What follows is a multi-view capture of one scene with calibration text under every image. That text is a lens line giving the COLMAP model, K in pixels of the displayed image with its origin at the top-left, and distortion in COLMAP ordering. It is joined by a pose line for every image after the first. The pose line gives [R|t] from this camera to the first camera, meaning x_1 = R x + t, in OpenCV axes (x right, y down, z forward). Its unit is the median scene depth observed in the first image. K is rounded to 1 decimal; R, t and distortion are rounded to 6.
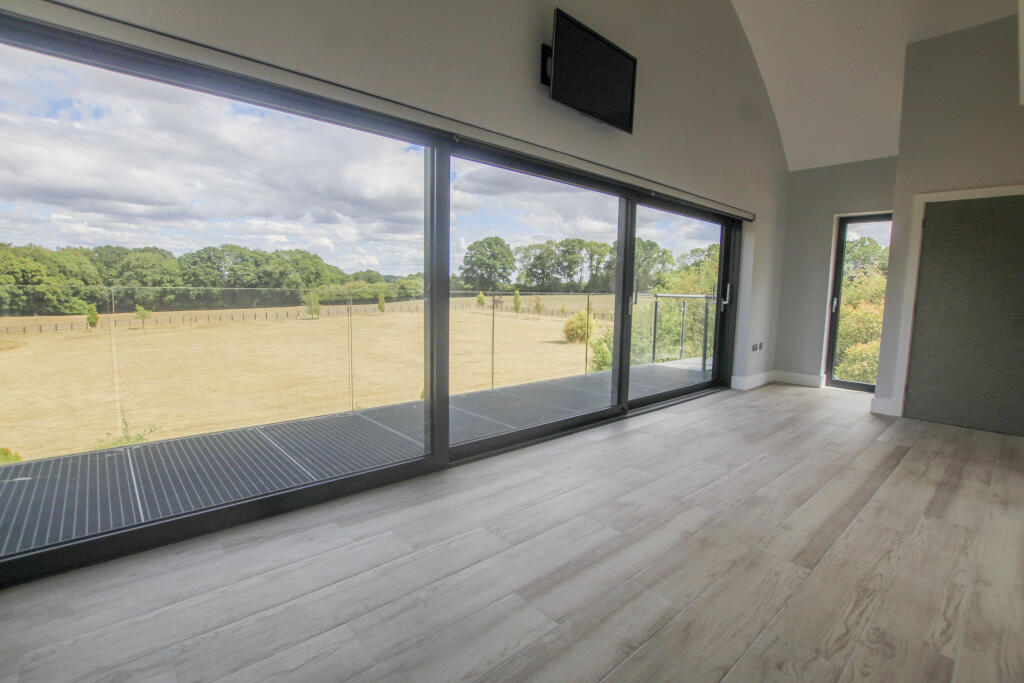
lens RADIAL K [[474.8, 0, 517.3], [0, 474.8, 341.4], [0, 0, 1]] dist [-0.019714, -0.000068]
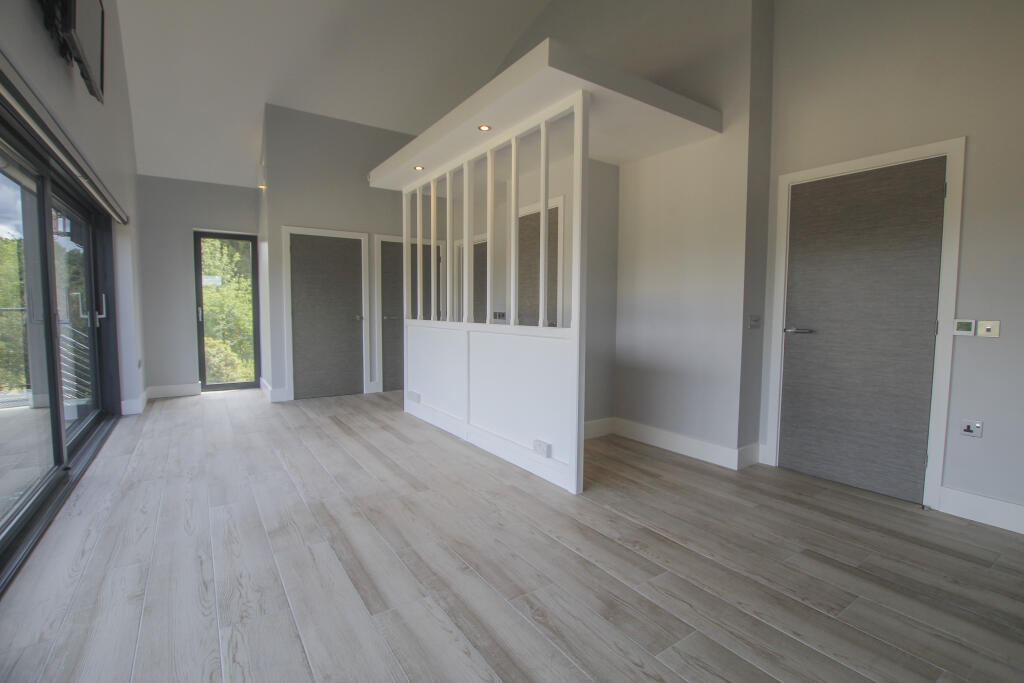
lens RADIAL K [[474.8, 0, 517.3], [0, 474.8, 341.4], [0, 0, 1]] dist [-0.019714, -0.000068]
pose [[0.142157, -0.089077, 0.985828, -0.509835], [0.105096, 0.991671, 0.074450, -0.042463], [-0.984249, 0.093023, 0.150334, 0.294452]]
